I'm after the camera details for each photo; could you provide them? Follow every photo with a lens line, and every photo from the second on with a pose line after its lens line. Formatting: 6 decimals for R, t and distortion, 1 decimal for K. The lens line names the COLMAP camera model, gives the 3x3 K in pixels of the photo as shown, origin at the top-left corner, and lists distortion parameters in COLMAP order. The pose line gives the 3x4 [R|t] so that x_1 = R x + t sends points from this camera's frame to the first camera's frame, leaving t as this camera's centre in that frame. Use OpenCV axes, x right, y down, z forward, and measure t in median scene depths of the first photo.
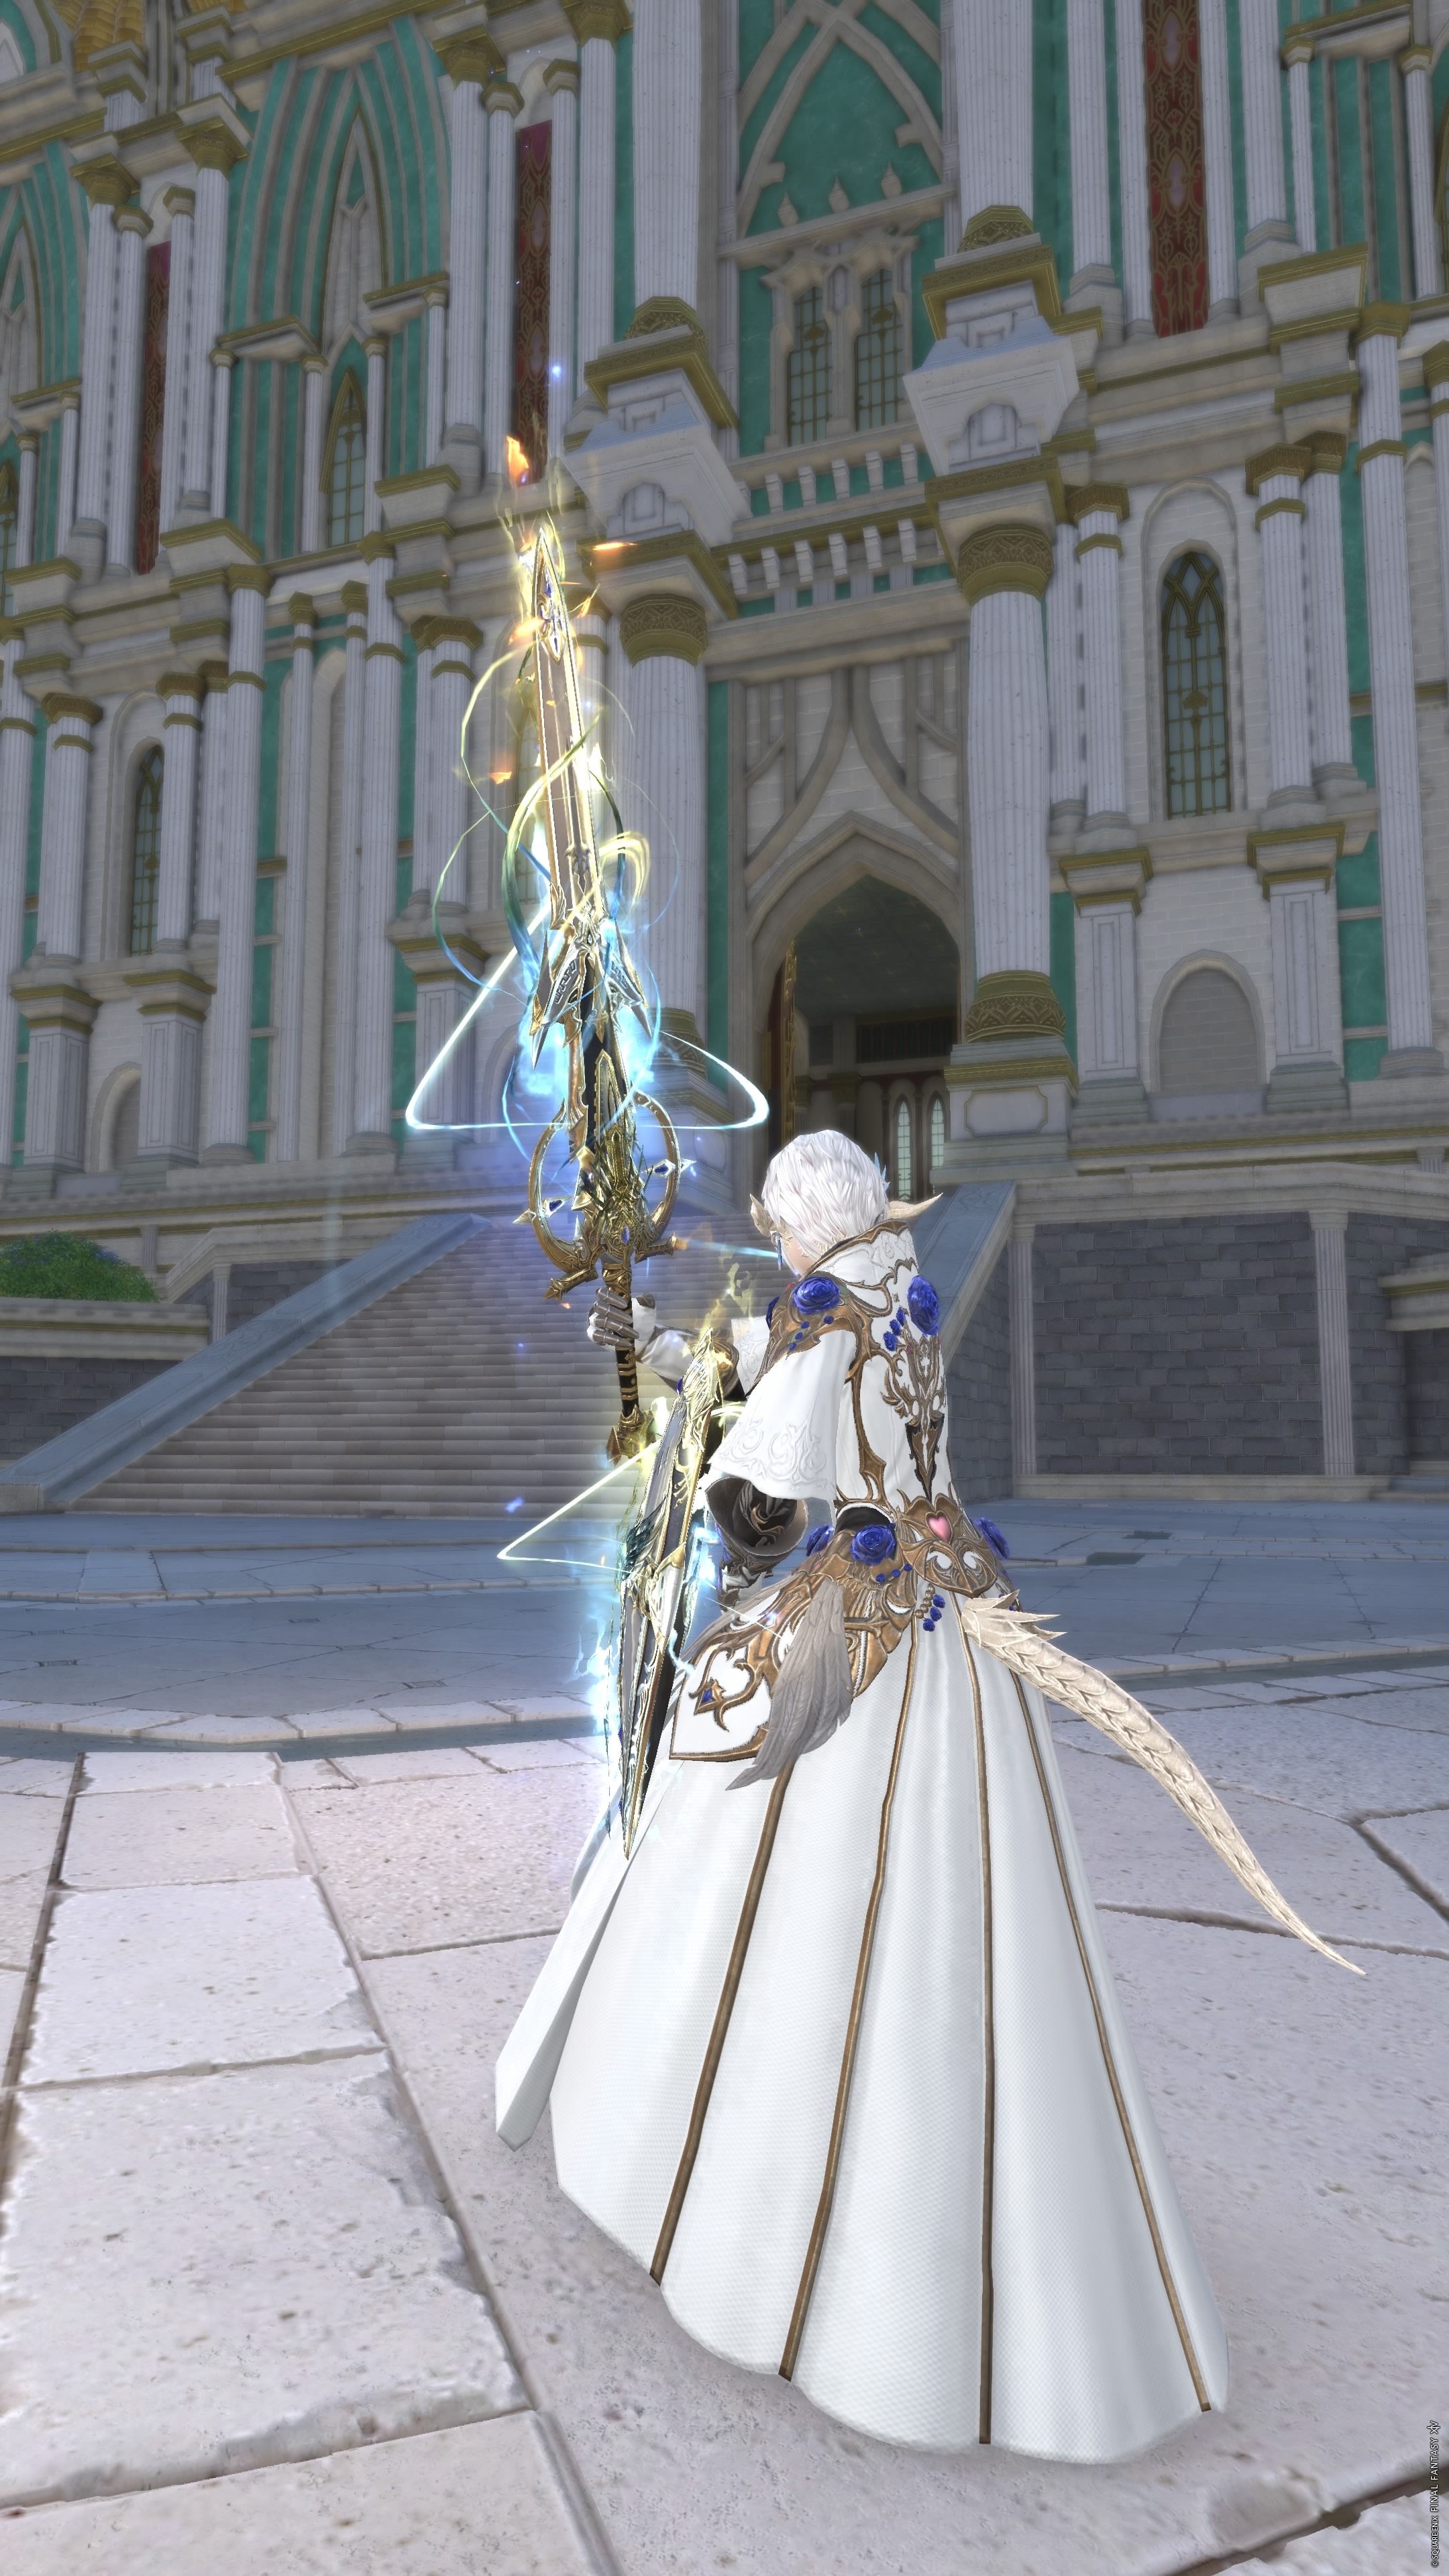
lens RADIAL K [[1539.1, 0, 723.0], [0, 1539.1, 1291.6], [0, 0, 1]] dist [-0.002313, 0.001188]
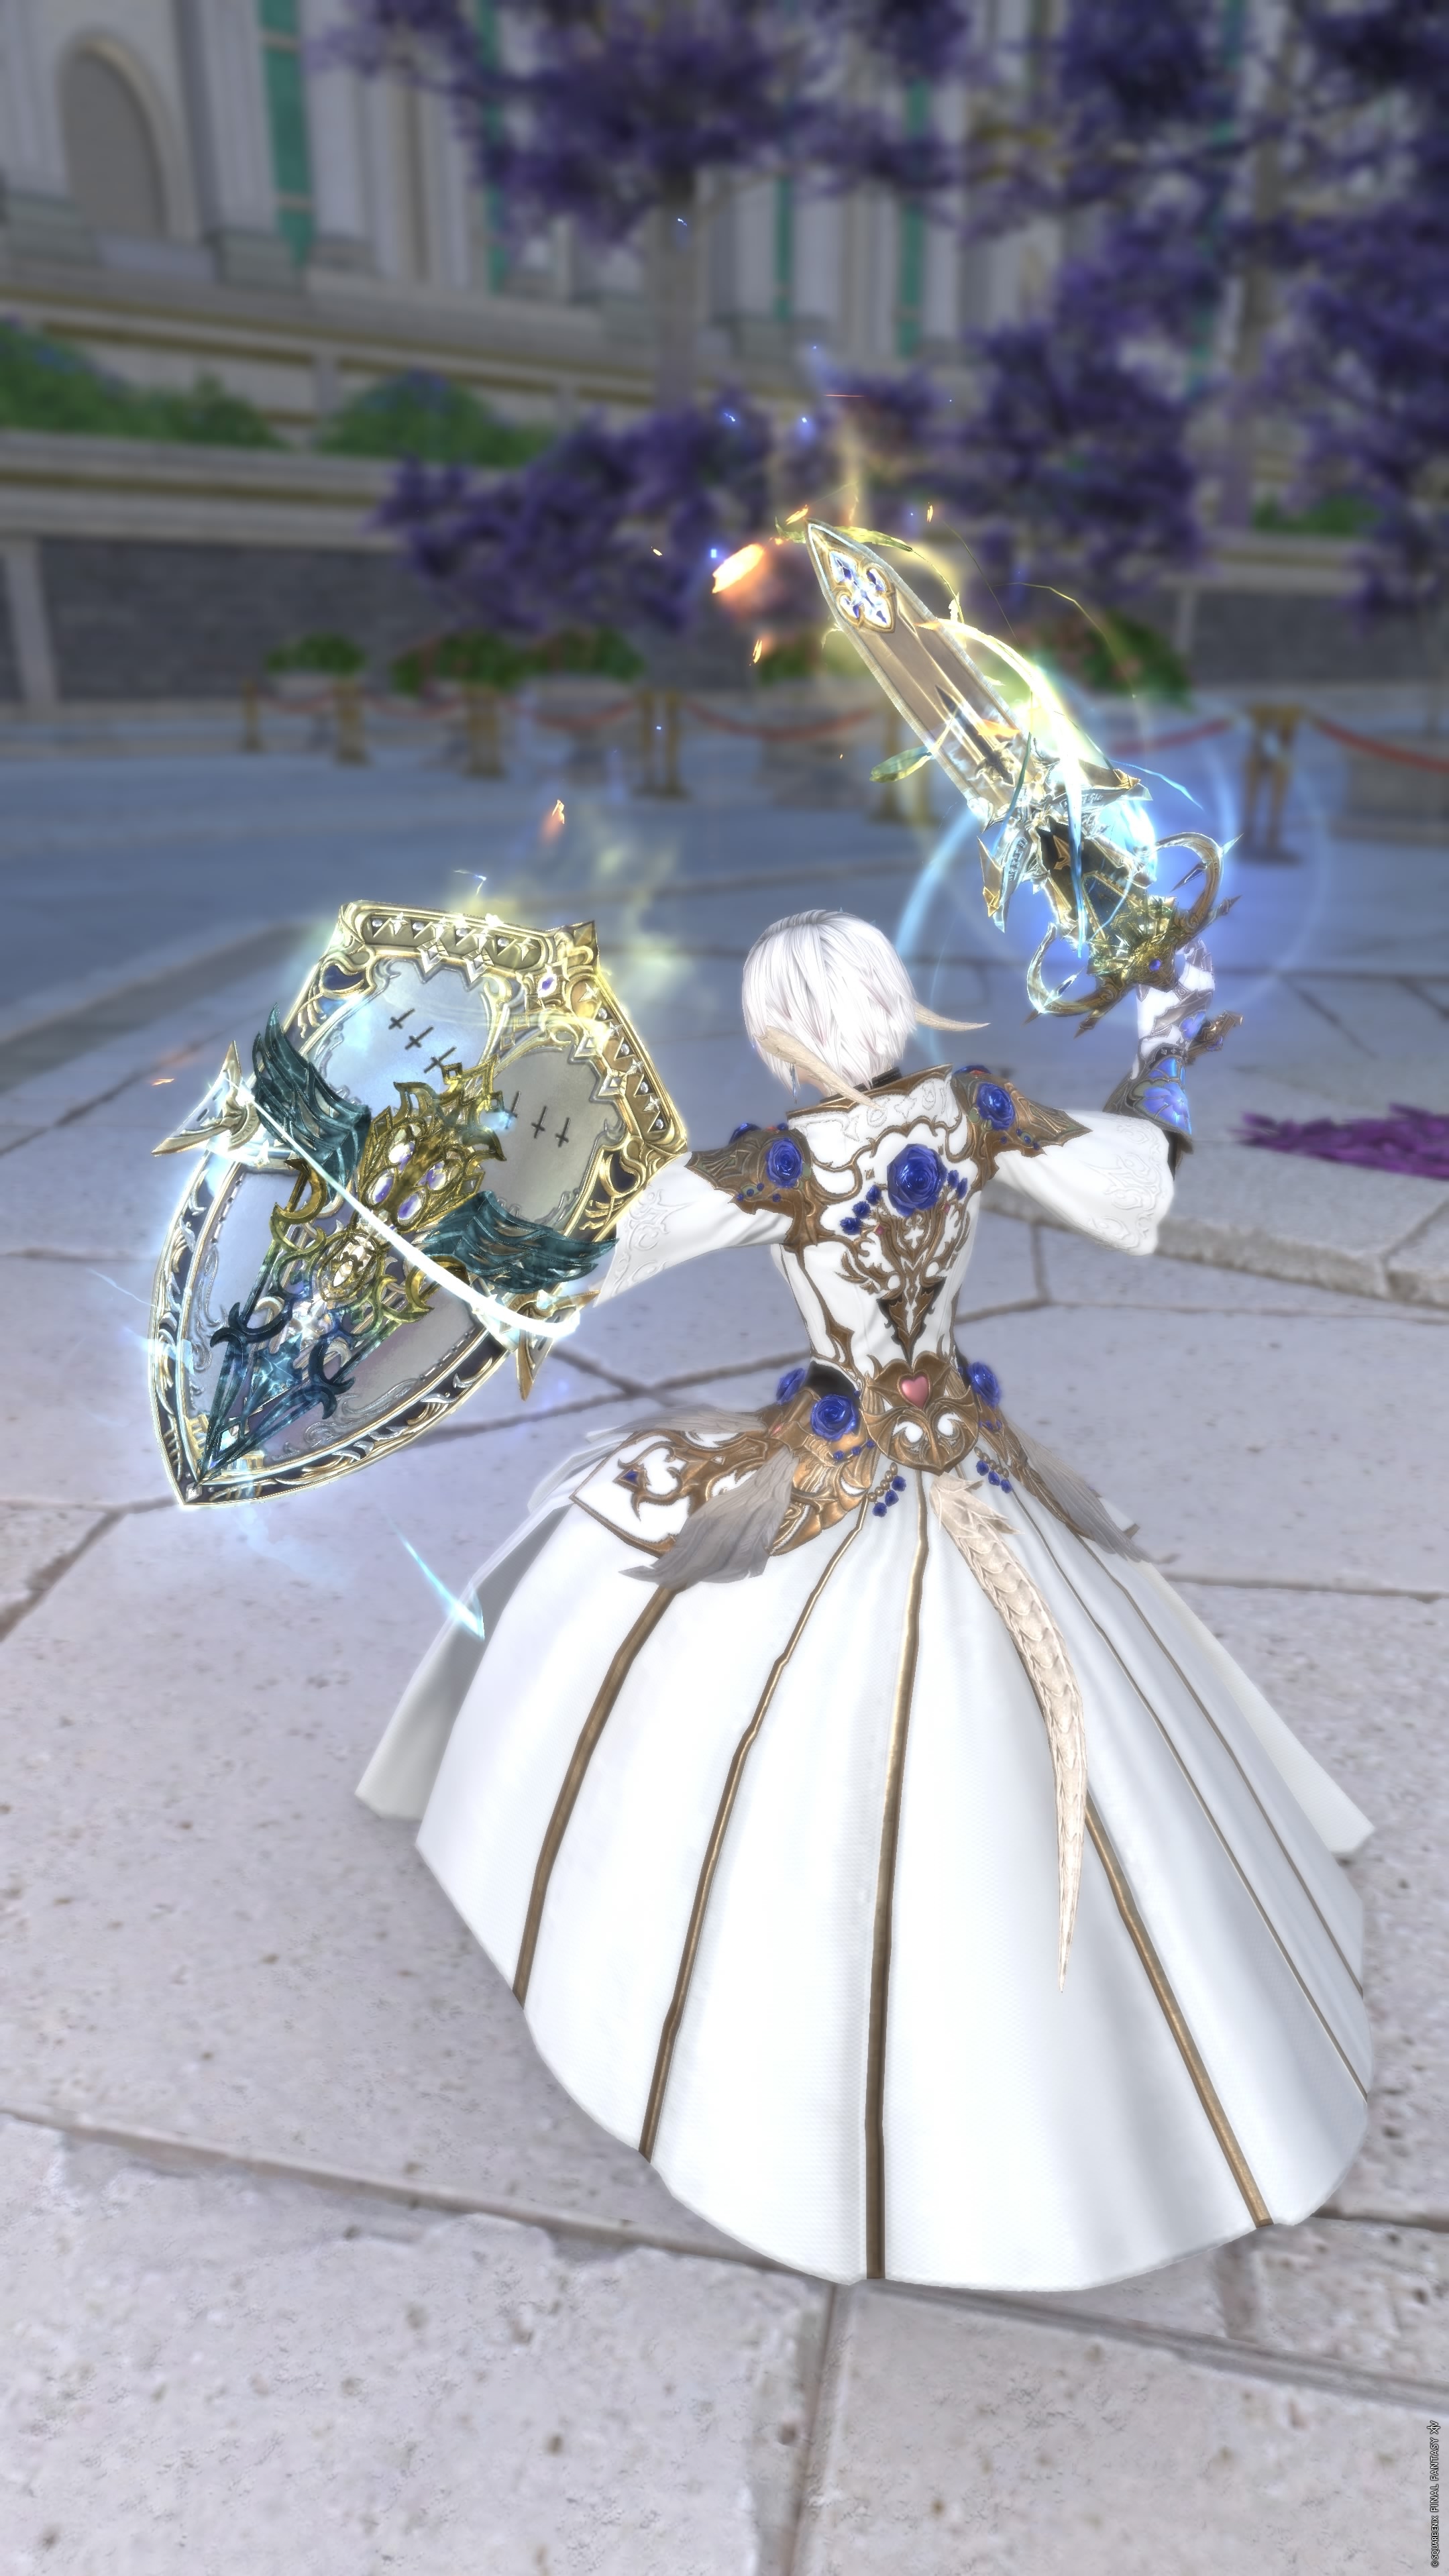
lens RADIAL K [[1539.1, 0, 726.7], [0, 1539.1, 1294.1], [0, 0, 1]] dist [-0.002313, 0.001188]
pose [[0.532595, -0.320894, 0.783179, -0.473414], [-0.091050, 0.898246, 0.429959, -0.197238], [-0.841458, -0.300302, 0.449184, 0.491738]]
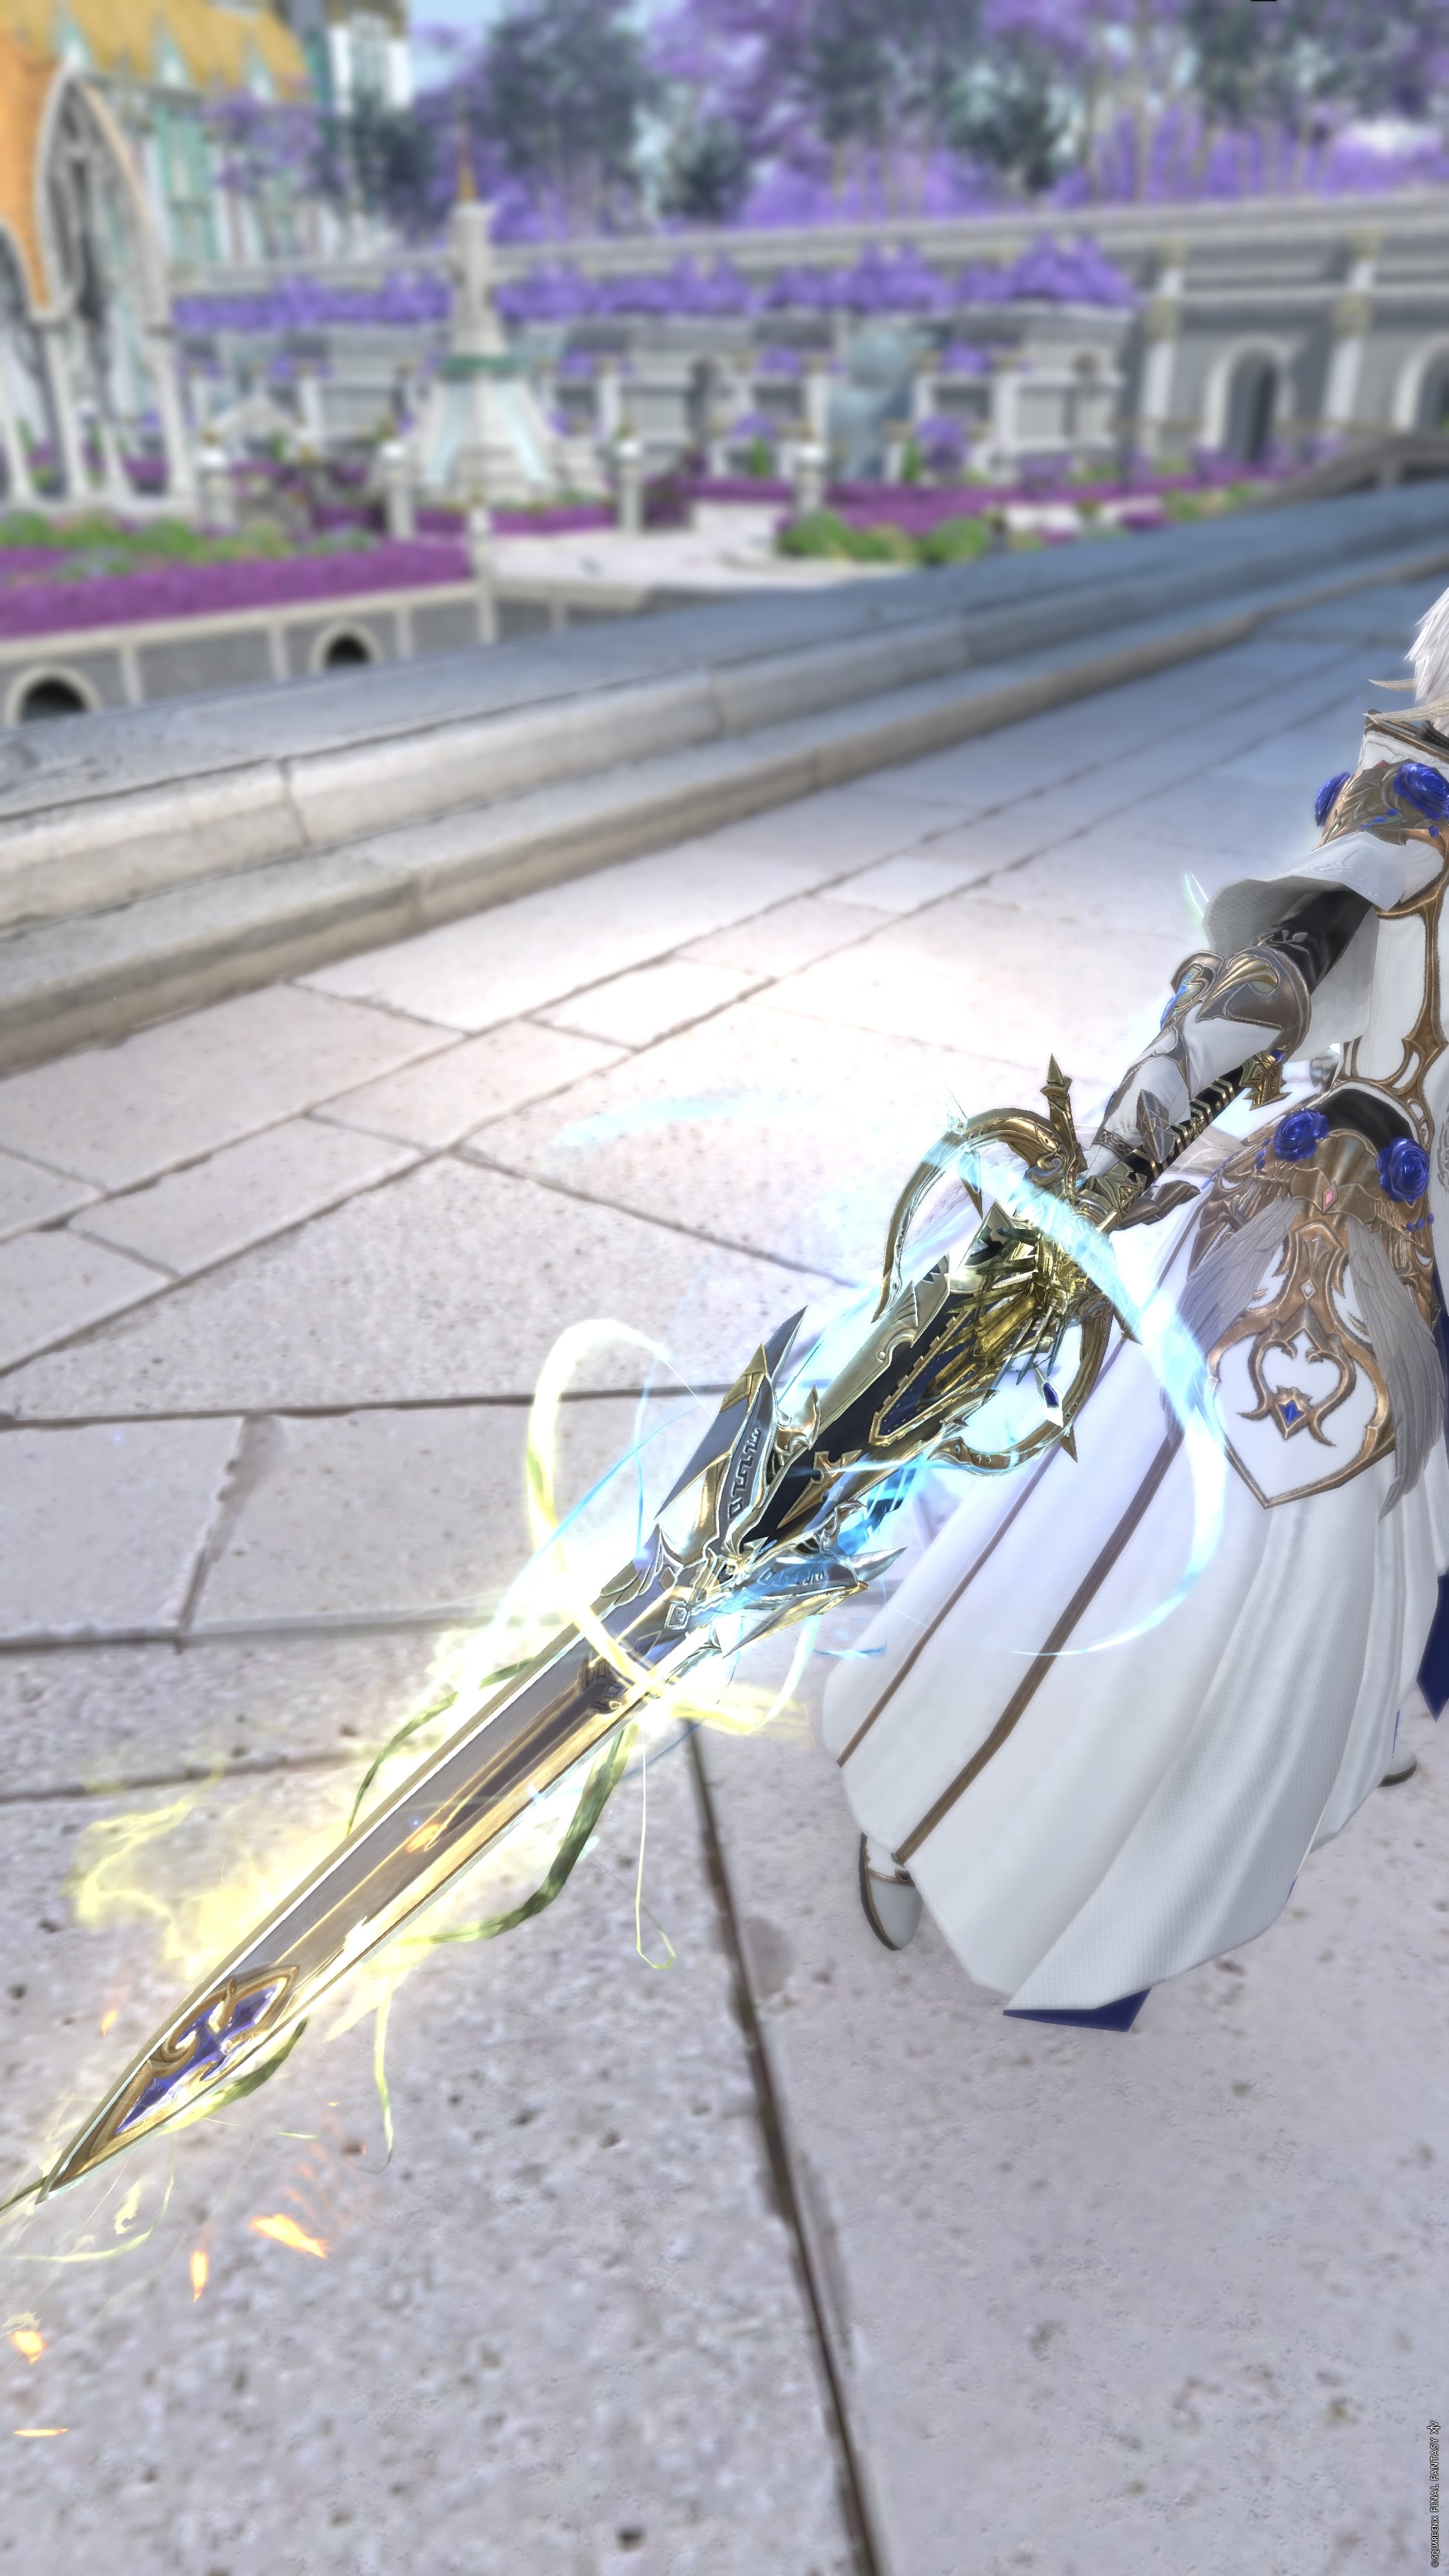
lens RADIAL K [[1539.1, 0, 727.5], [0, 1539.1, 1289.5], [0, 0, 1]] dist [-0.002313, 0.001188]
pose [[-0.262055, 0.487937, -0.832613, 0.654789], [0.104369, 0.872033, 0.478189, -0.172318], [0.959393, 0.038413, -0.279446, 0.745769]]
